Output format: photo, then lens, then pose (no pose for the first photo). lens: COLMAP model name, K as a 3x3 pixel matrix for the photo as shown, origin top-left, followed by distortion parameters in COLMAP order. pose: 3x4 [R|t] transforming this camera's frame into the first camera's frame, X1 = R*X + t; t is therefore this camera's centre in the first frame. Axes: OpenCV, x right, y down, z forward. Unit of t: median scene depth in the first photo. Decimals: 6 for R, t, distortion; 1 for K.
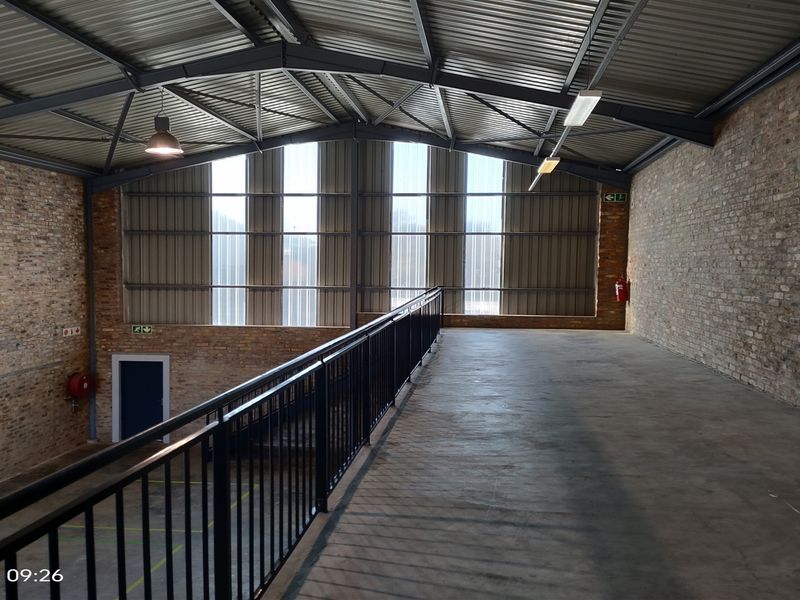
lens RADIAL K [[758.5, 0, 399.1], [0, 758.5, 300.2], [0, 0, 1]] dist [0.011912, 0.000000]
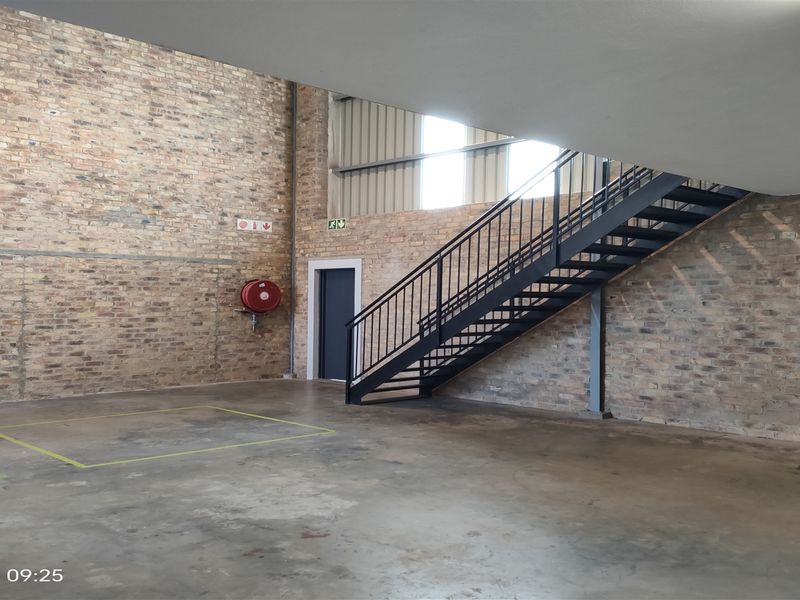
lens RADIAL K [[758.5, 0, 398.4], [0, 758.5, 305.2], [0, 0, 1]] dist [0.011912, 0.000000]
pose [[0.791015, 0.015449, -0.611602, 0.155719], [-0.034937, 0.999190, -0.019946, 0.133404], [0.610799, 0.037145, 0.790914, 0.491016]]
